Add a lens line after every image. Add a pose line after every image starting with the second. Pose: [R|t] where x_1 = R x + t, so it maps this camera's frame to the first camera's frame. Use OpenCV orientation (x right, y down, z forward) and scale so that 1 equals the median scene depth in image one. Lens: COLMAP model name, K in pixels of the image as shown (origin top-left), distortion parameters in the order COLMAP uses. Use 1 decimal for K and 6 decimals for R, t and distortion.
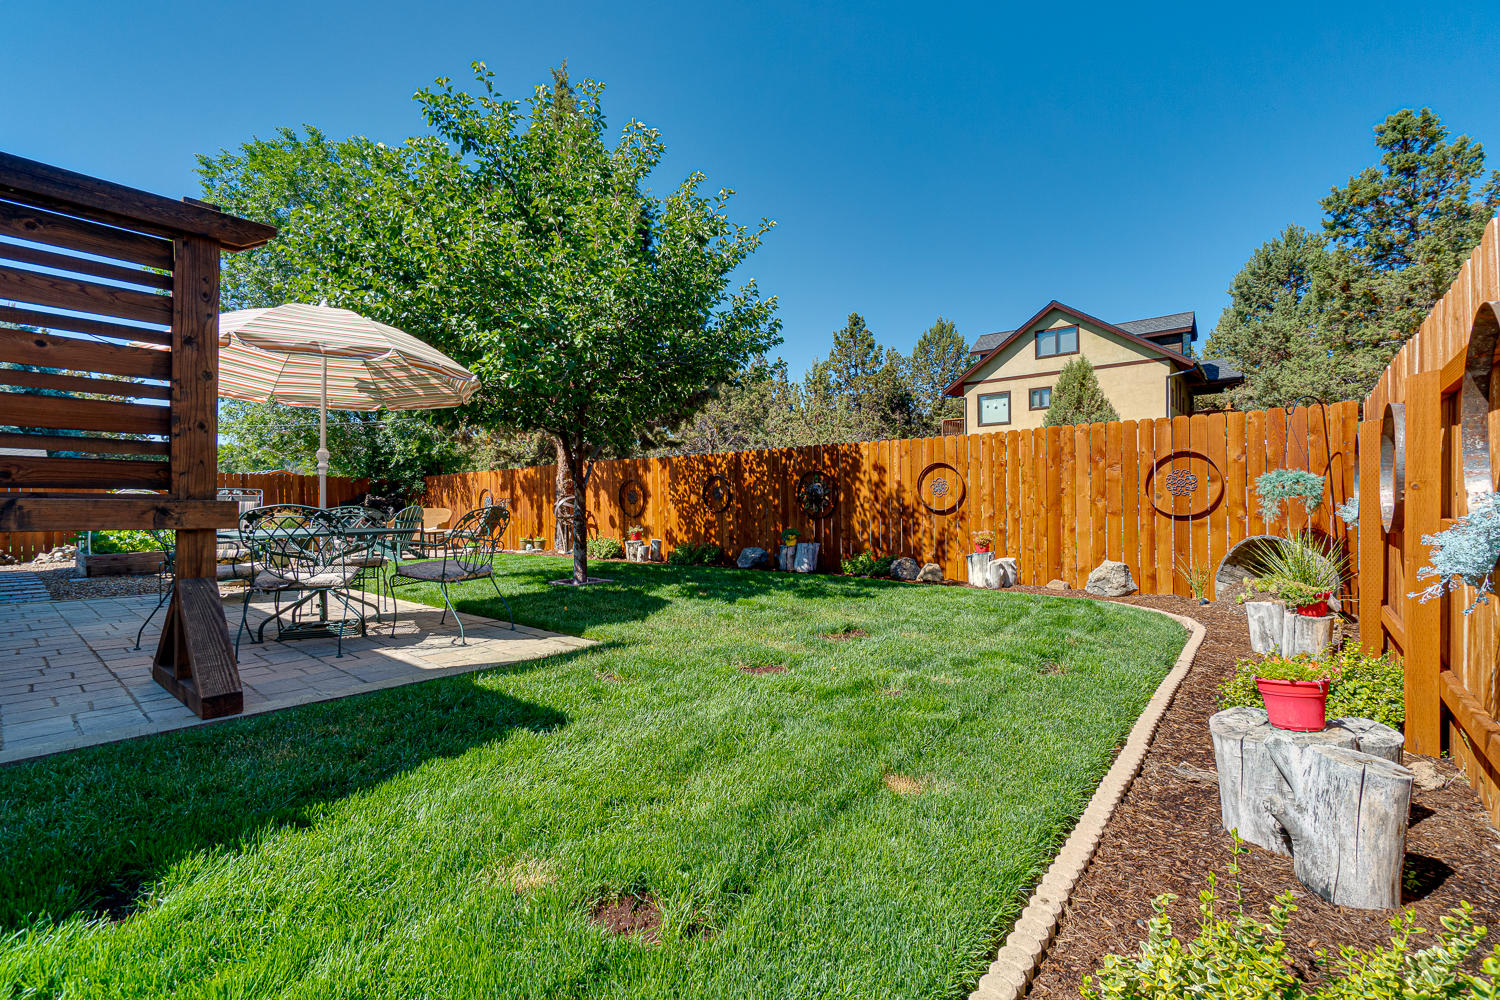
lens RADIAL K [[657.5, 0, 732.8], [0, 657.5, 496.0], [0, 0, 1]] dist [0.000191, 0.000242]
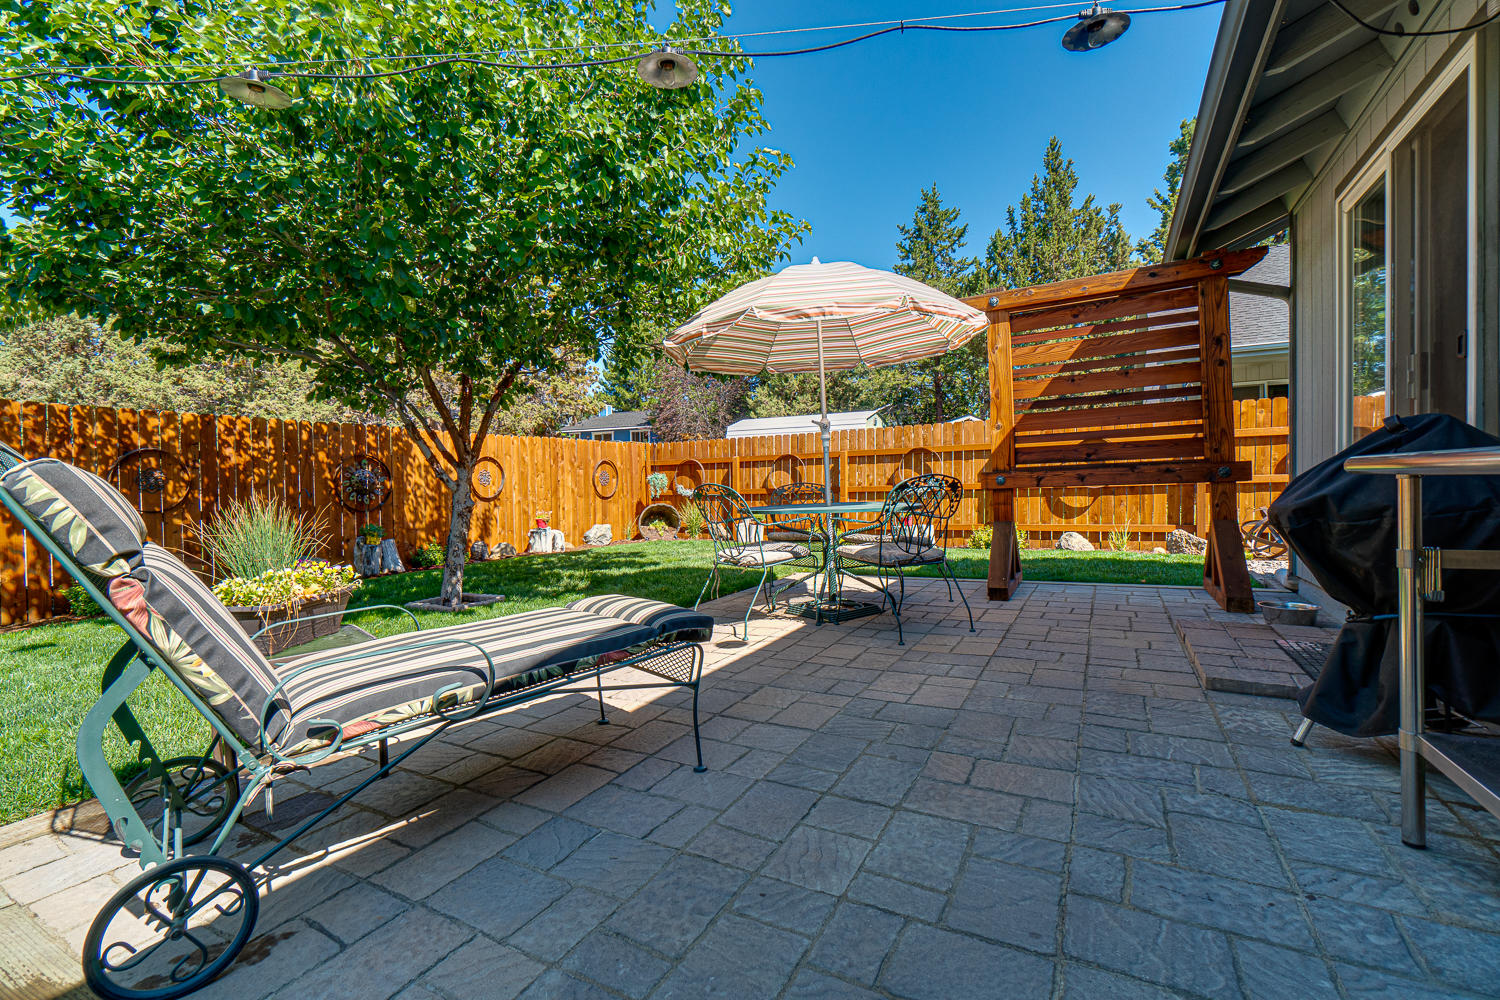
lens RADIAL K [[644.0, 0, 743.0], [0, 644.0, 494.2], [0, 0, 1]] dist [-0.000553, 0.000847]
pose [[-0.193997, -0.005614, 0.980986, -0.596715], [0.010824, 0.999911, 0.007863, 0.010094], [-0.980942, 0.012143, -0.193919, 0.510193]]
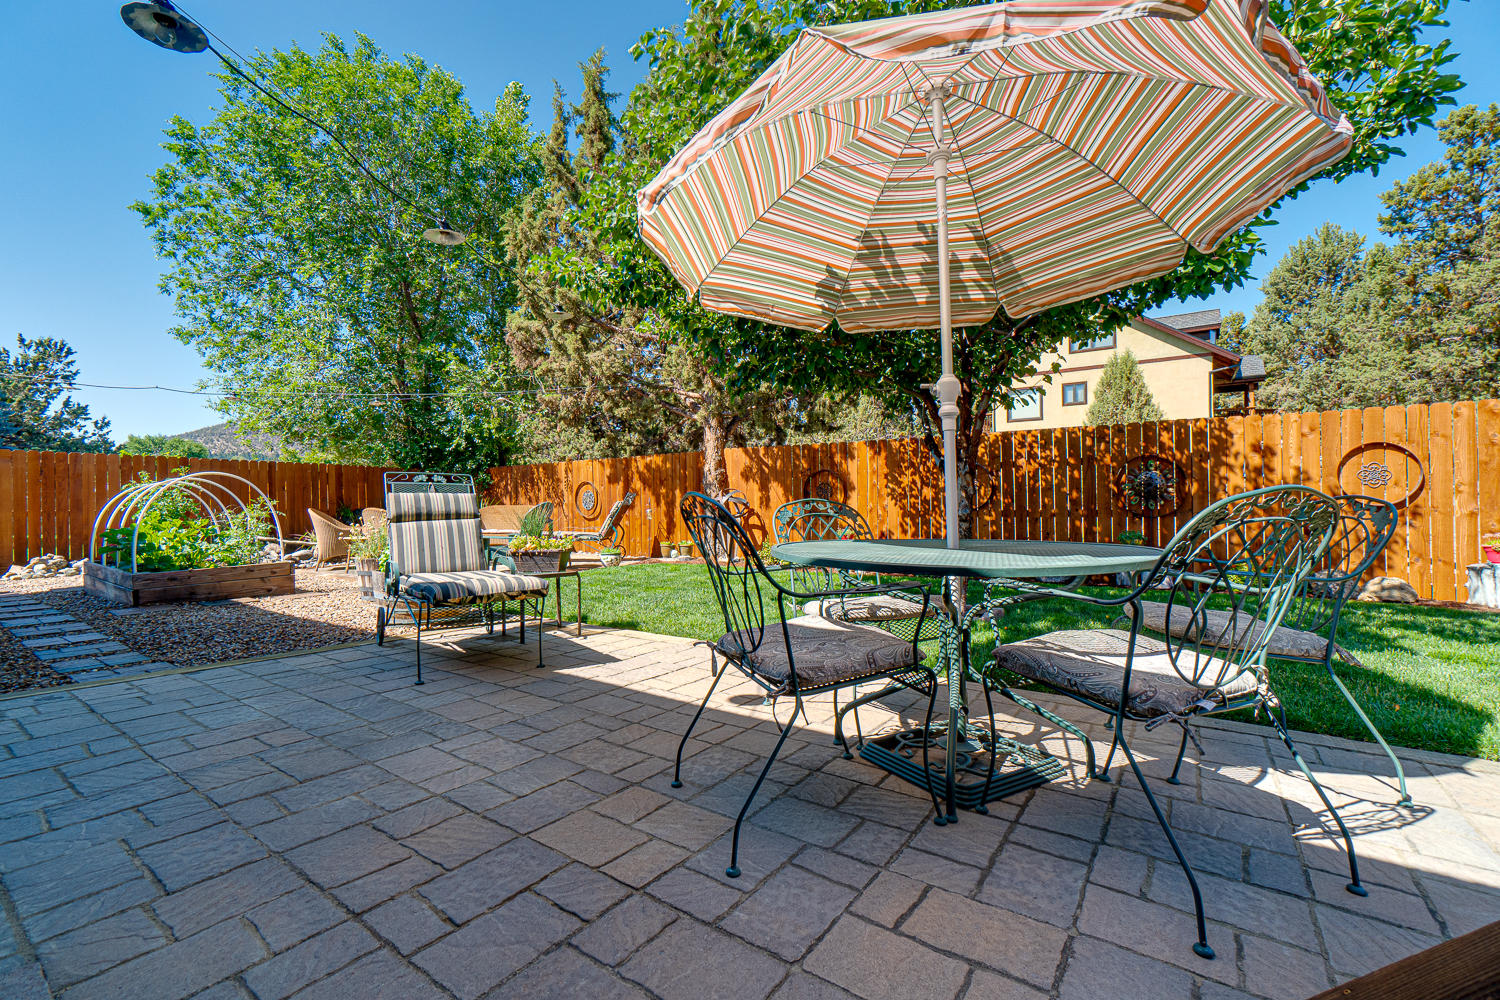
lens RADIAL K [[645.2, 0, 735.4], [0, 645.2, 499.3], [0, 0, 1]] dist [-0.003314, 0.000543]
pose [[0.996424, -0.002250, 0.084461, -0.320223], [0.001692, 0.999976, 0.006678, 0.006781], [-0.084474, -0.006511, 0.996404, 0.214072]]
